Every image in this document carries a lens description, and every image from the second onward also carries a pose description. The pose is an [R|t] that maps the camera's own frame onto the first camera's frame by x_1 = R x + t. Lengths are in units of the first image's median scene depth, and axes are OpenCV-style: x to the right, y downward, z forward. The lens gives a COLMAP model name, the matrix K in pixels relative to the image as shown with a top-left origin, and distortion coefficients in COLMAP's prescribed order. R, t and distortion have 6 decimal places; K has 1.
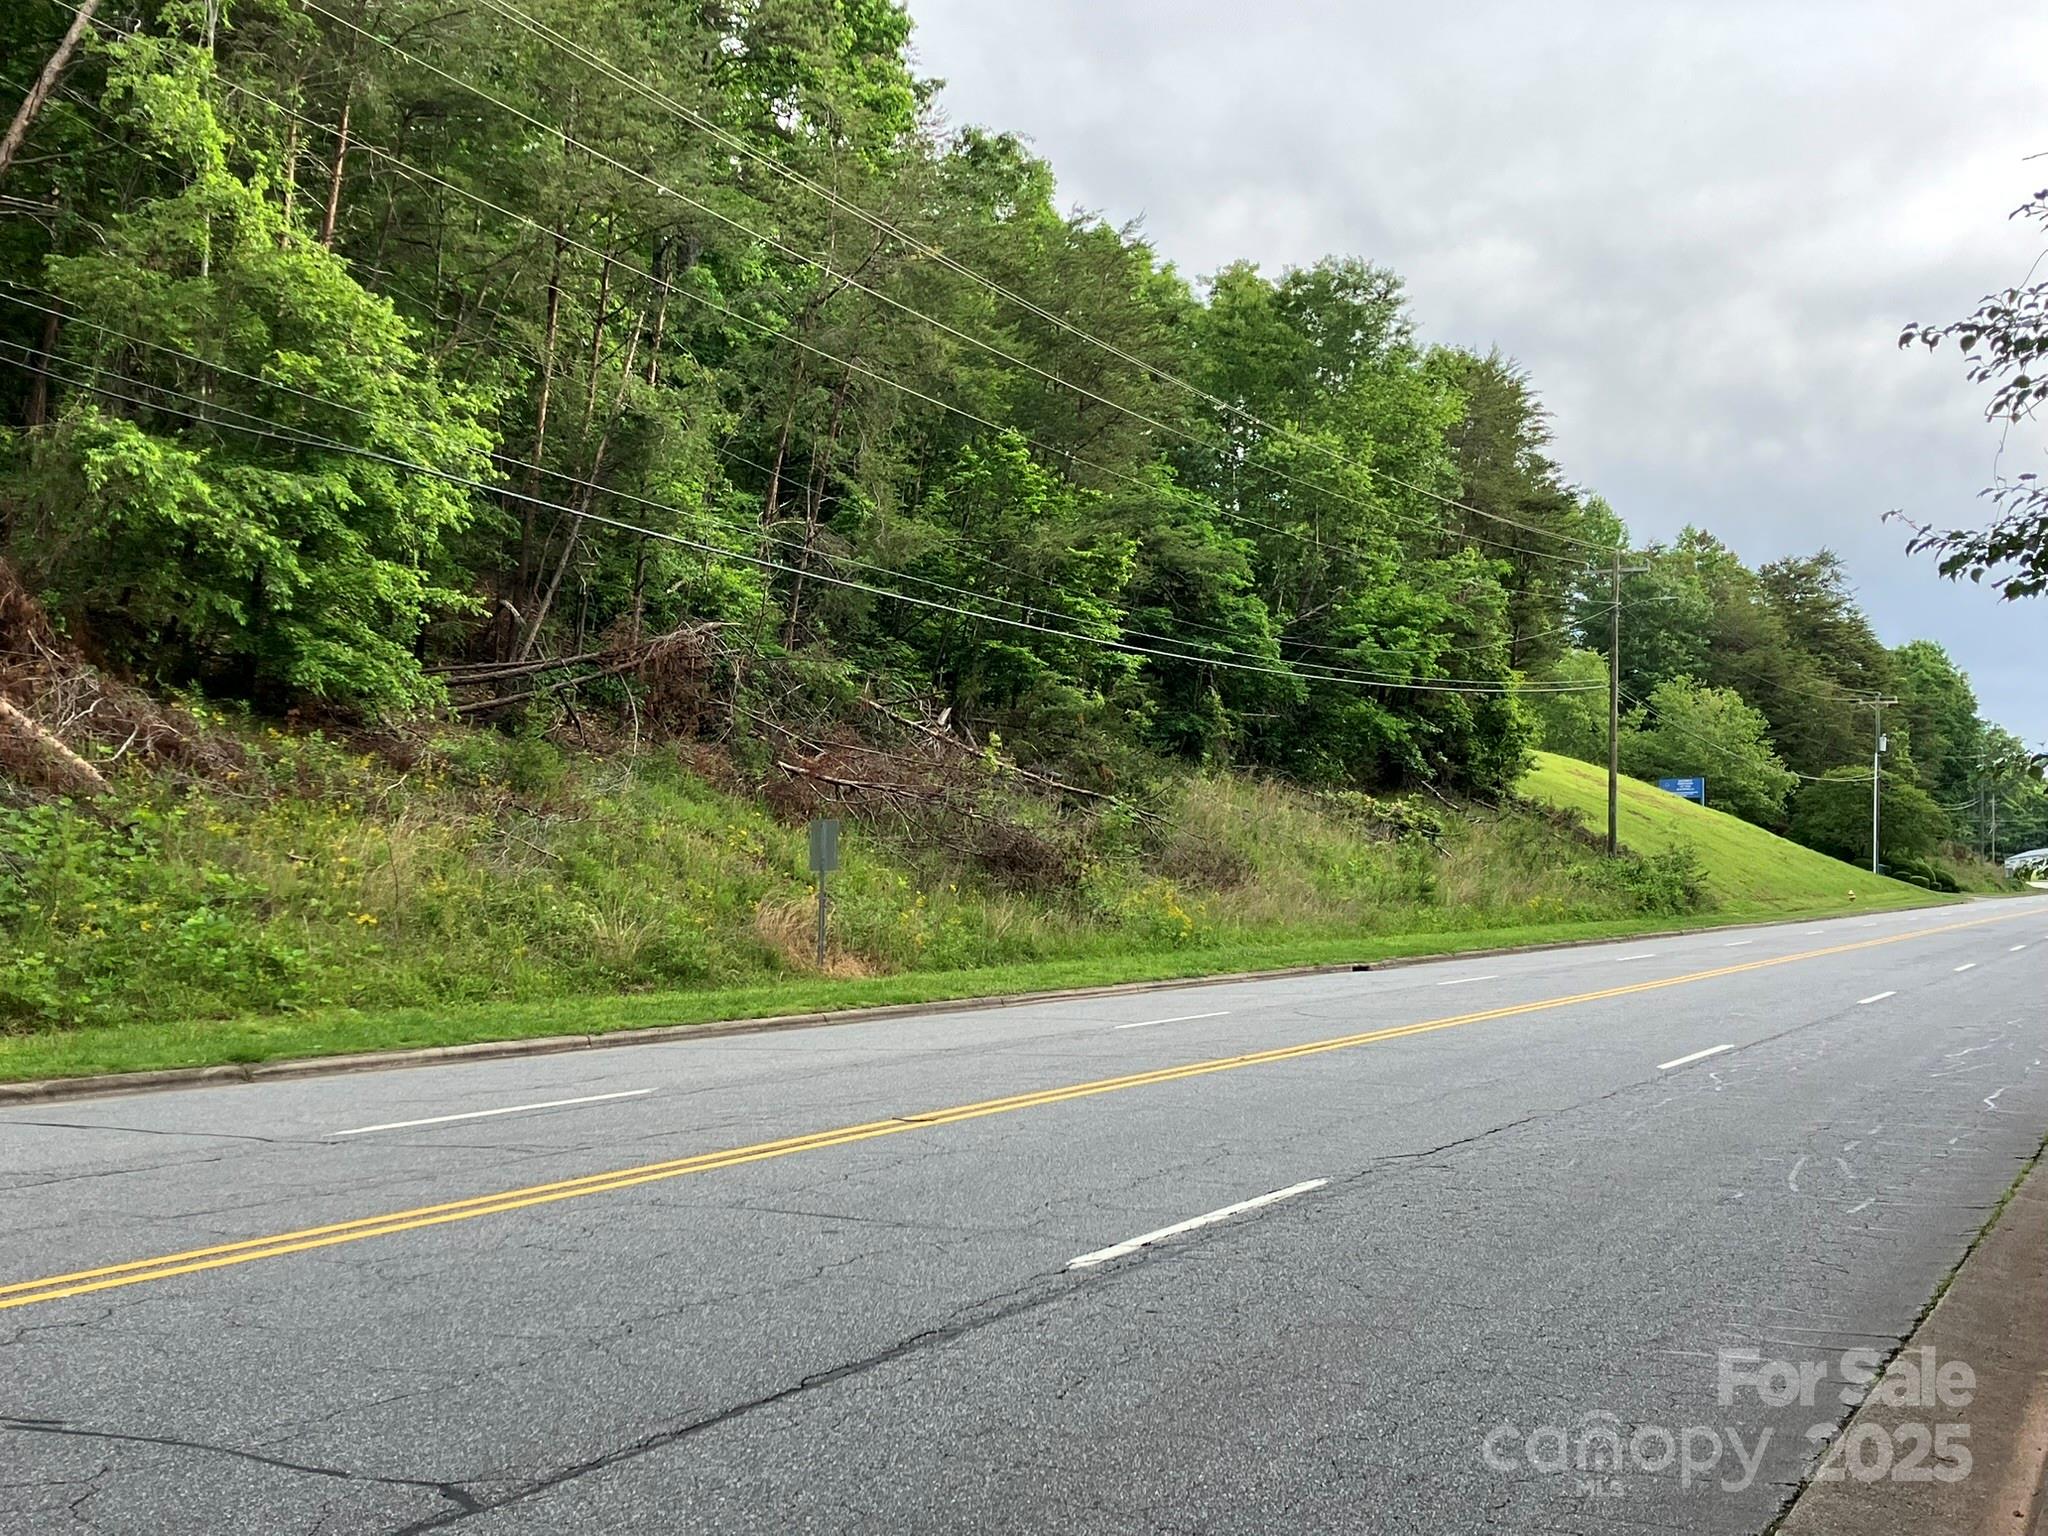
lens RADIAL K [[2366.4, 0, 1029.5], [0, 2366.4, 799.7], [0, 0, 1]] dist [0.170774, -0.575652]
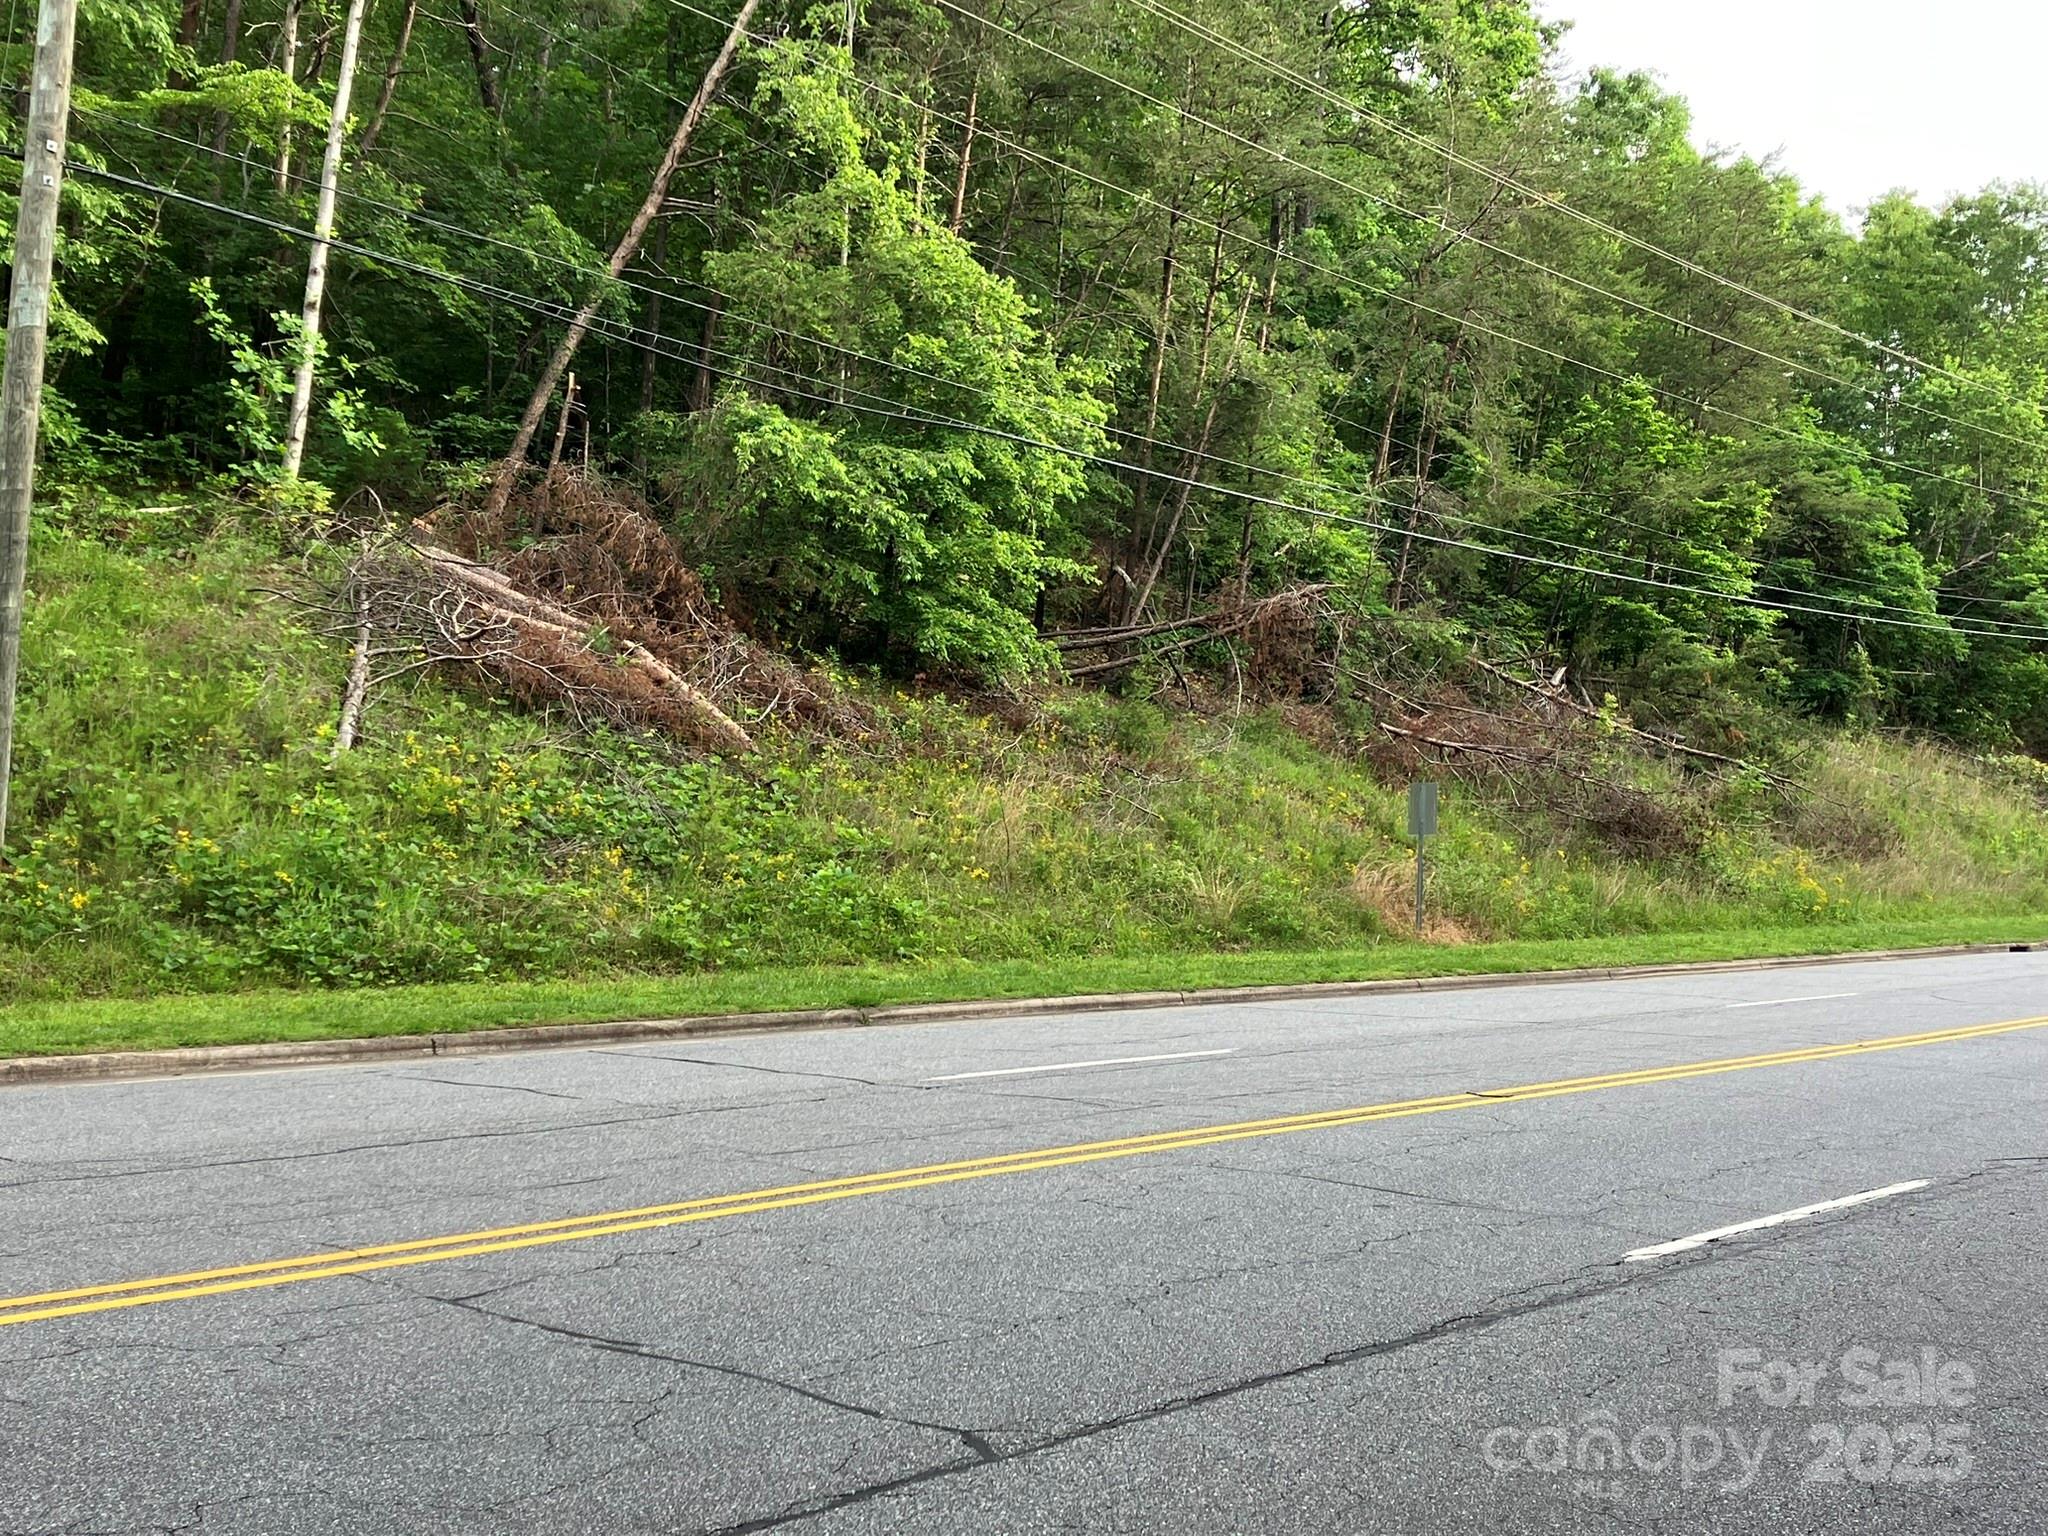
lens RADIAL K [[2360.3, 0, 1018.3], [0, 2360.3, 769.4], [0, 0, 1]] dist [0.196206, -0.628359]
pose [[0.965272, 0.007912, -0.261126, 0.006180], [-0.006660, 0.999962, 0.005678, -0.001150], [0.261161, -0.003742, 0.965288, 0.000427]]
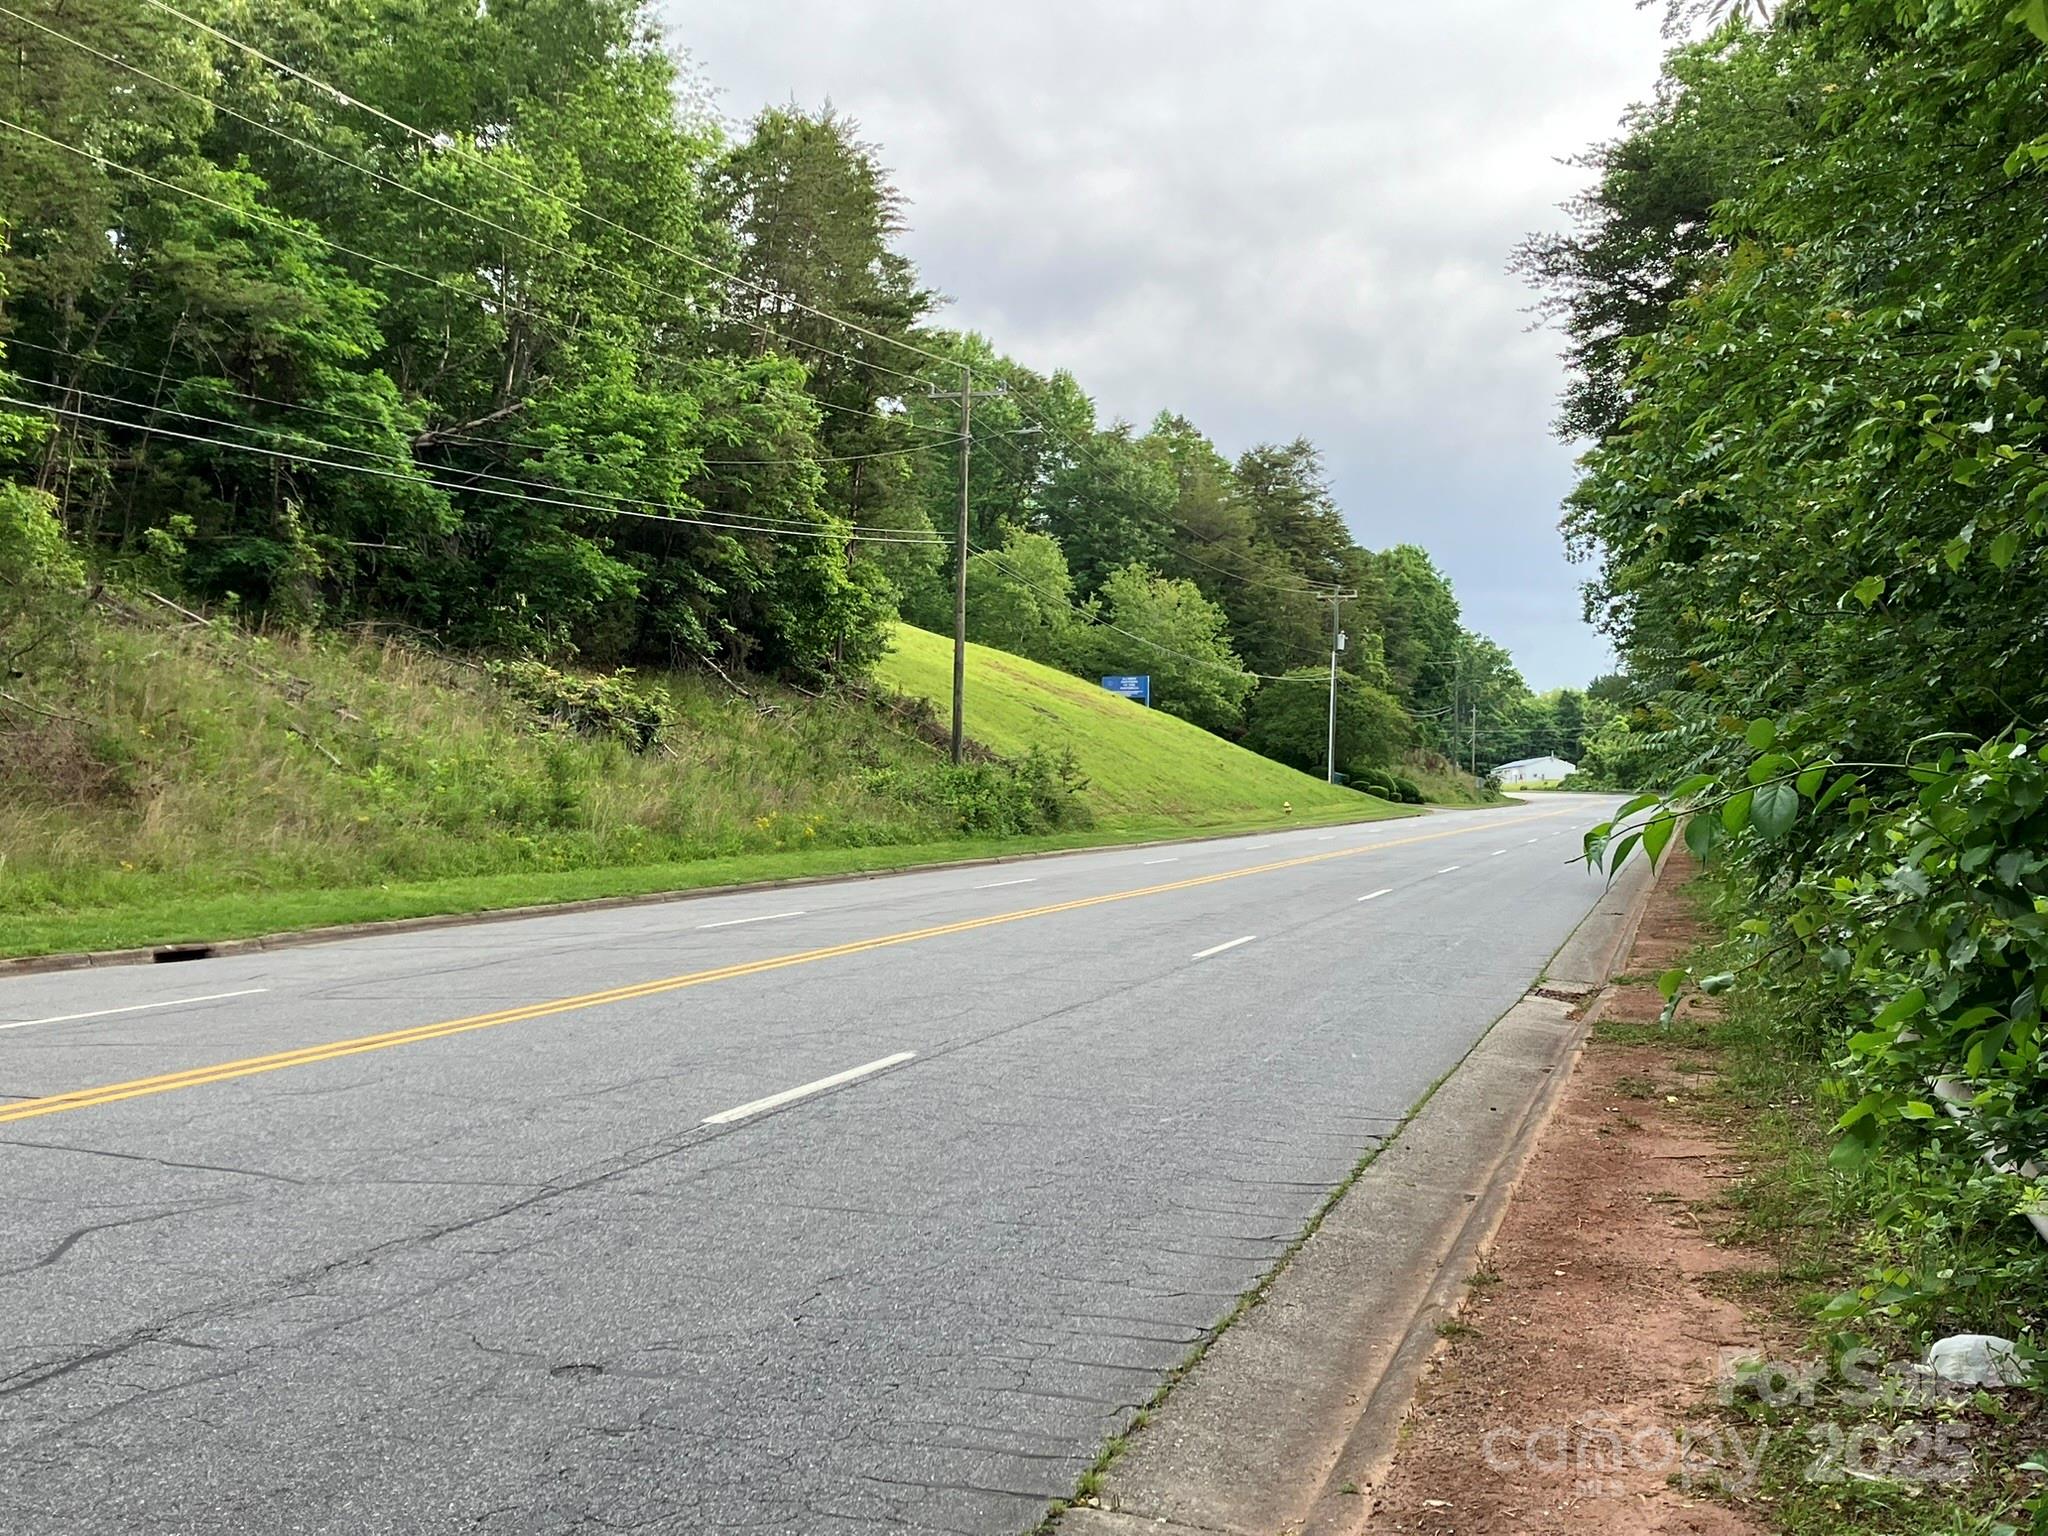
lens RADIAL K [[2366.4, 0, 1029.5], [0, 2366.4, 799.7], [0, 0, 1]] dist [0.170774, -0.575652]
pose [[0.981915, 0.004640, 0.189264, 0.224599], [-0.012080, 0.999198, 0.038175, 0.012896], [-0.188935, -0.039771, 0.981184, 0.428960]]
